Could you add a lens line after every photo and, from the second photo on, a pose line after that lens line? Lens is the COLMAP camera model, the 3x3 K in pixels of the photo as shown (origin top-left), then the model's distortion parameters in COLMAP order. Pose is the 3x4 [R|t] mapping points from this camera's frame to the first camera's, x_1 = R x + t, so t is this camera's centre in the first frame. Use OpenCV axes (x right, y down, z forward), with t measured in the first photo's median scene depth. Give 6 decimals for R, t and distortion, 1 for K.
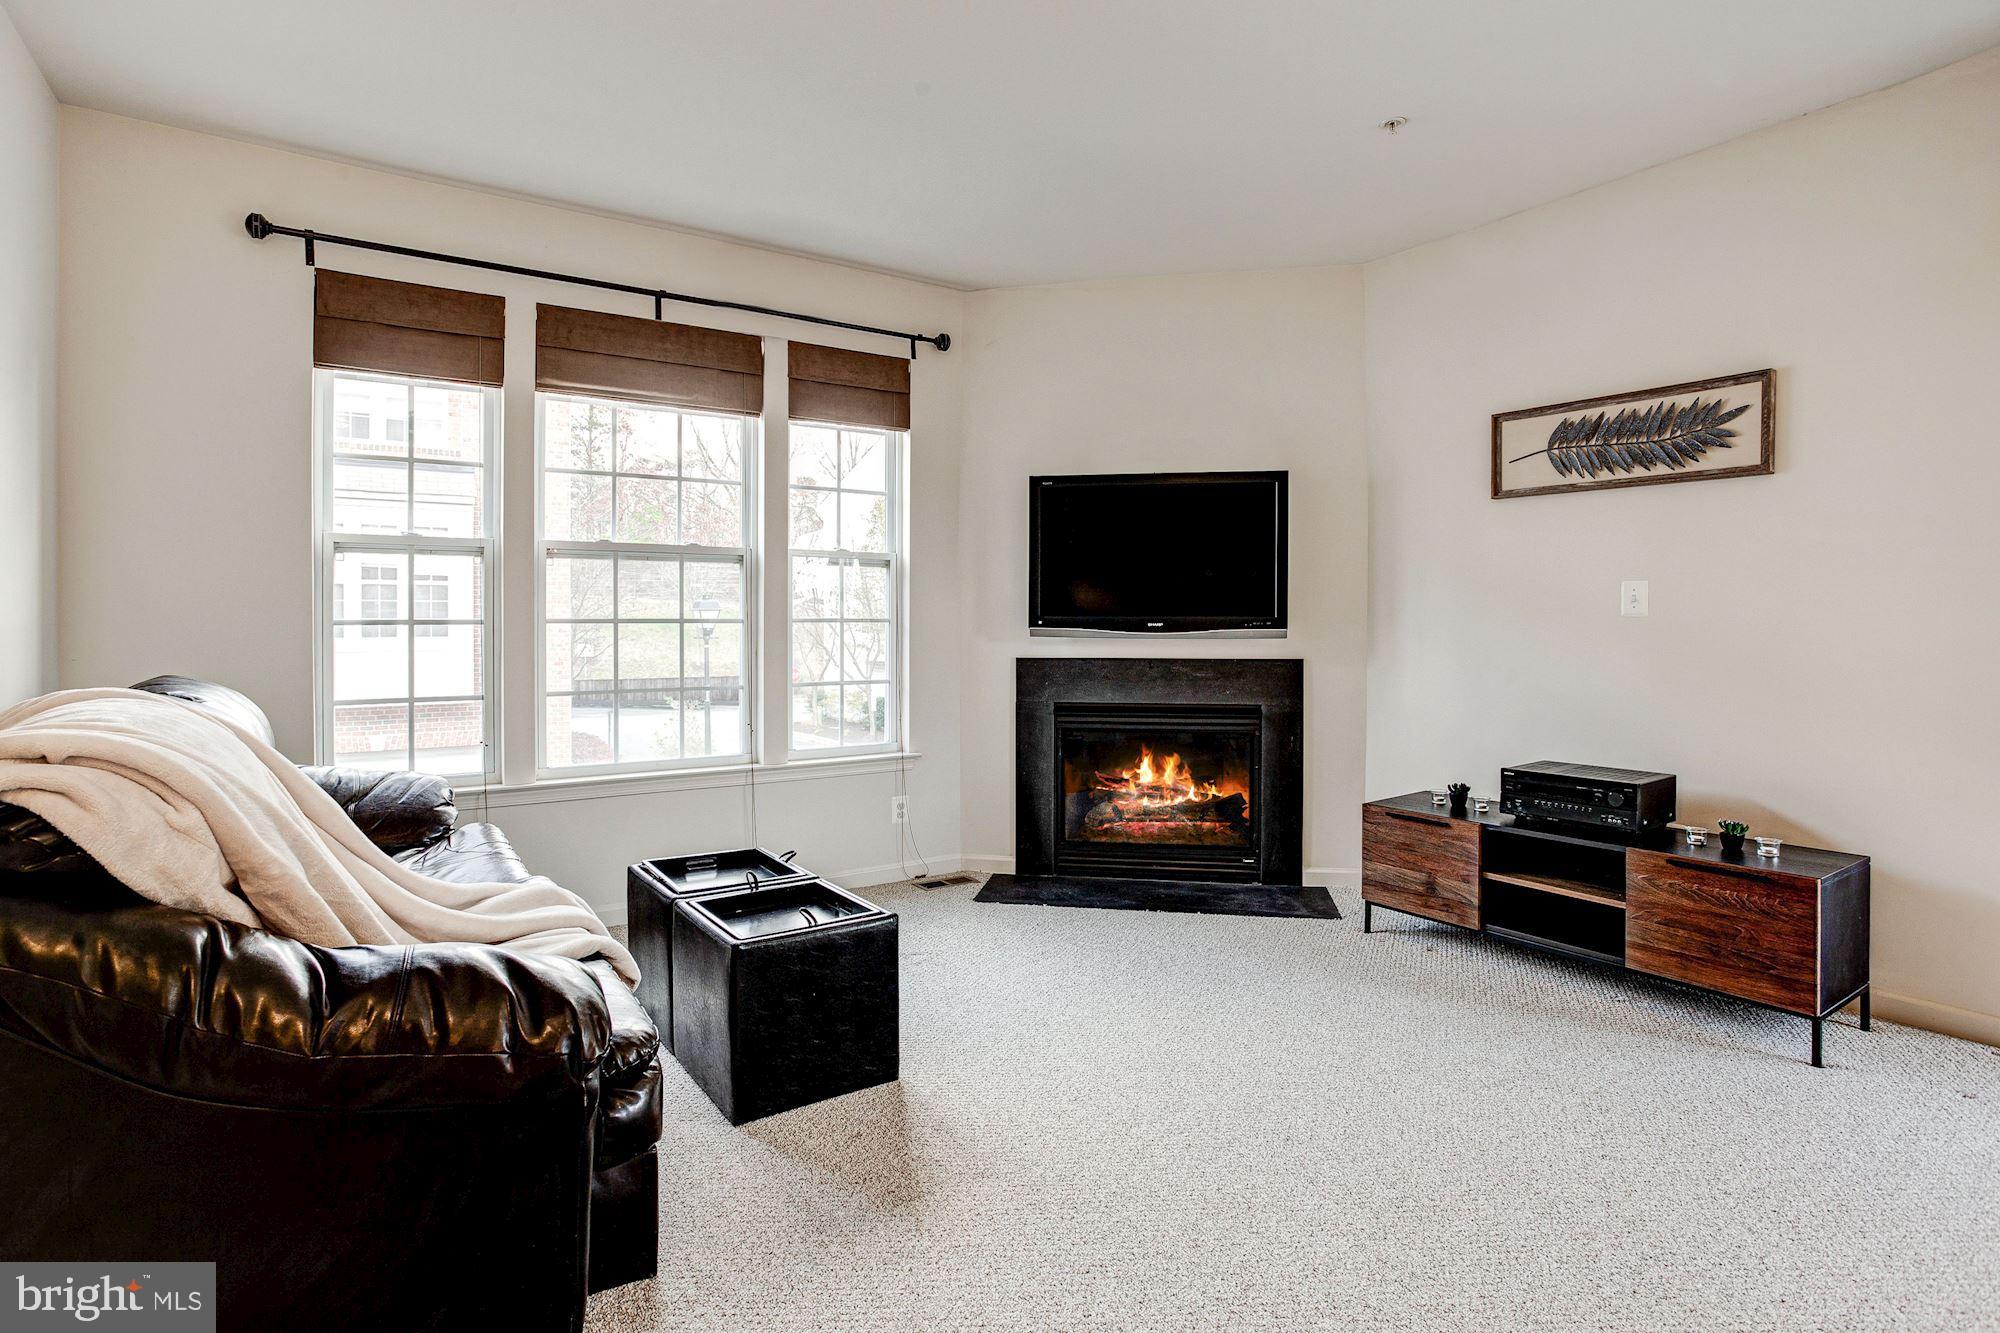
lens RADIAL K [[983.1, 0, 990.8], [0, 983.1, 626.0], [0, 0, 1]] dist [-0.046078, 0.017185]
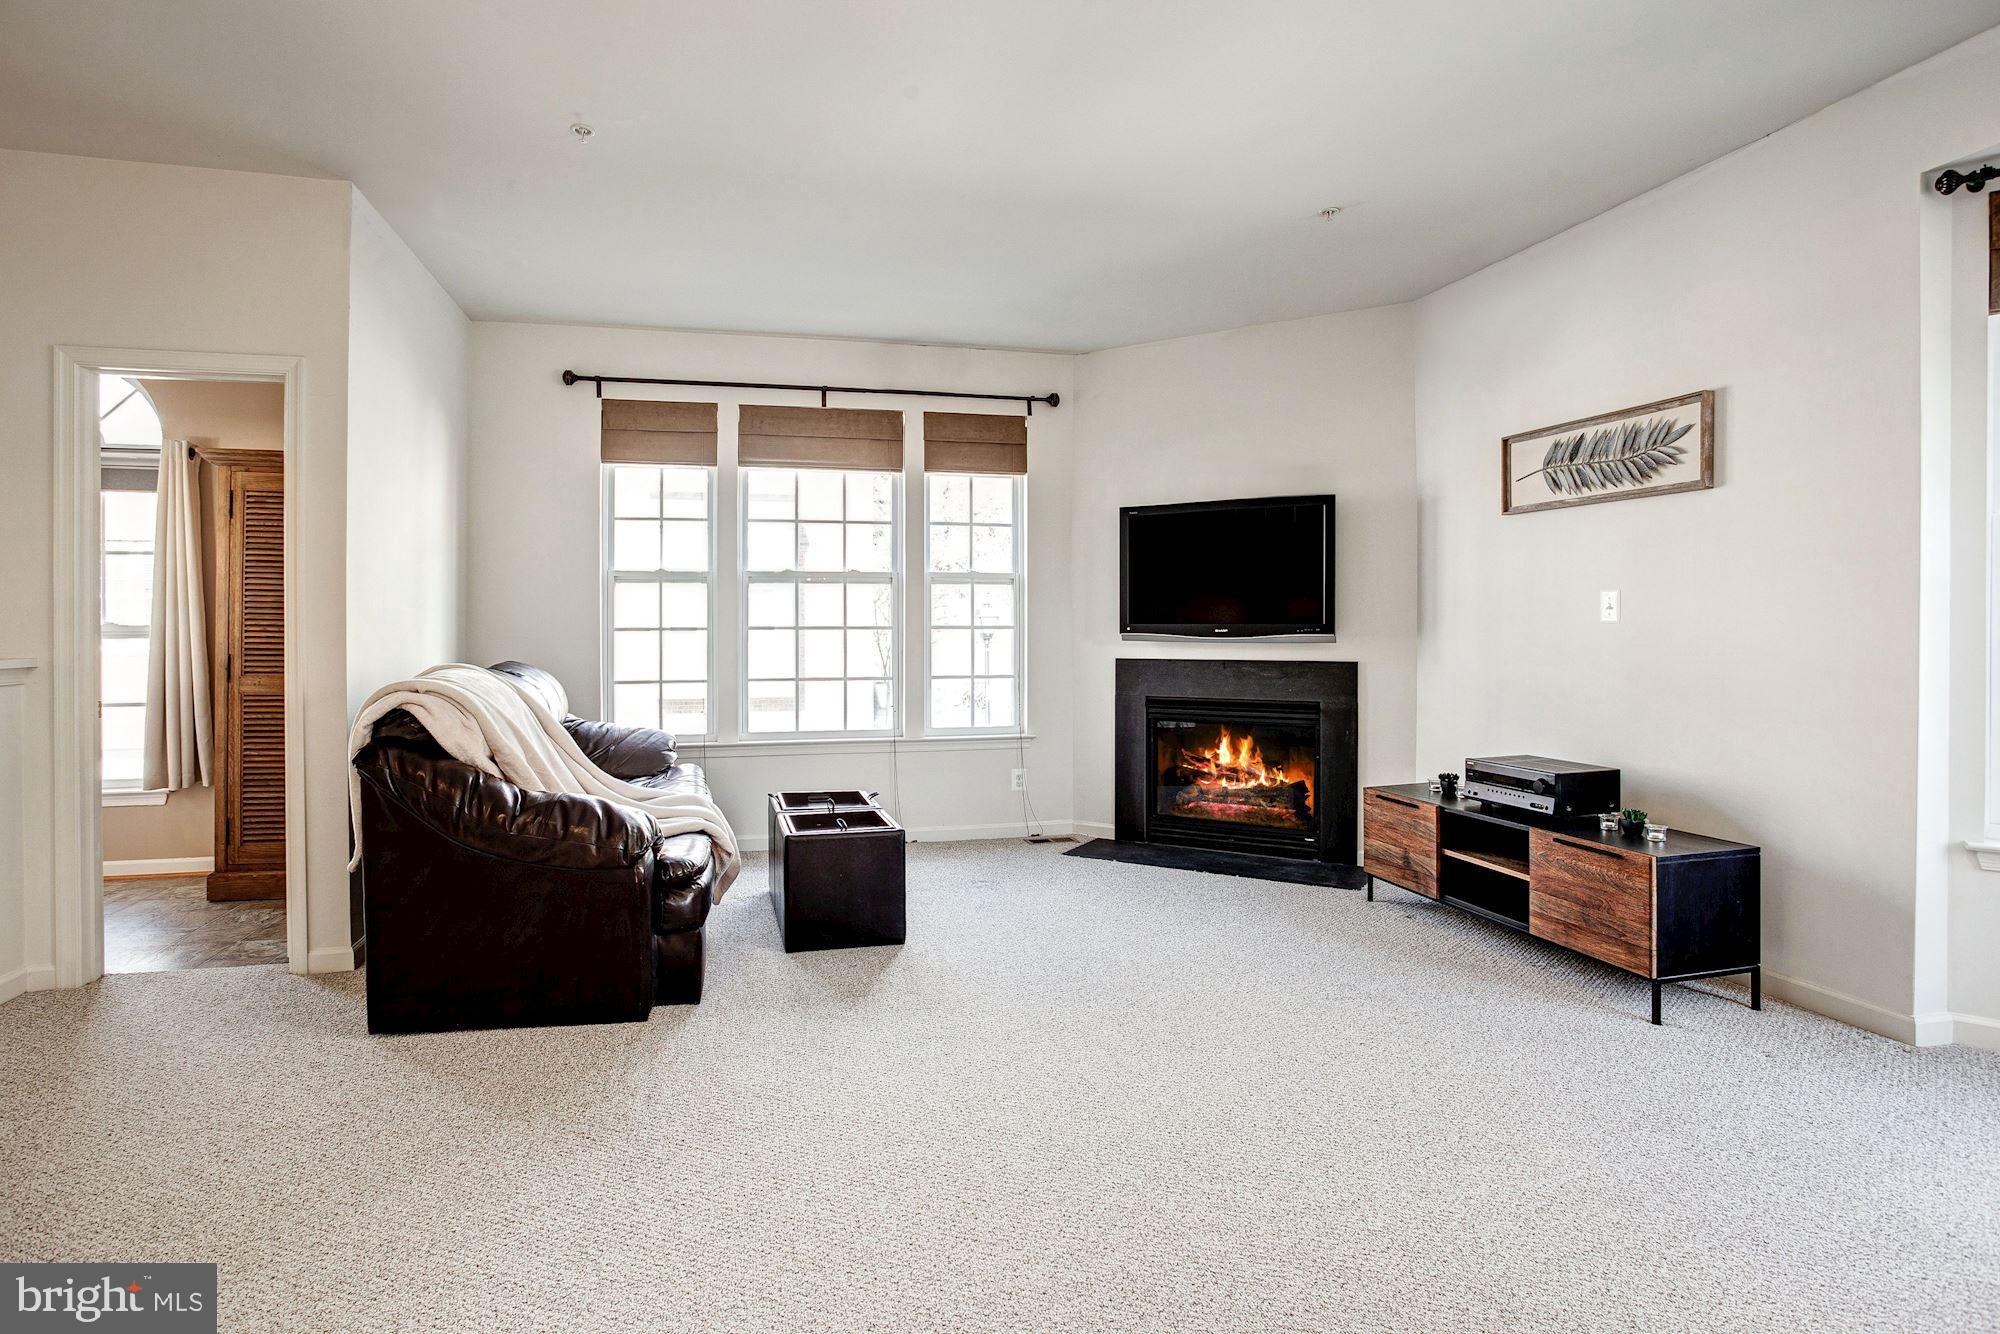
lens RADIAL K [[983.1, 0, 972.5], [0, 983.1, 622.4], [0, 0, 1]] dist [-0.046078, 0.017185]
pose [[0.940148, -0.002472, -0.340759, 0.354680], [-0.001314, 0.999940, -0.010880, 0.002163], [0.340765, 0.010677, 0.940088, -0.241329]]
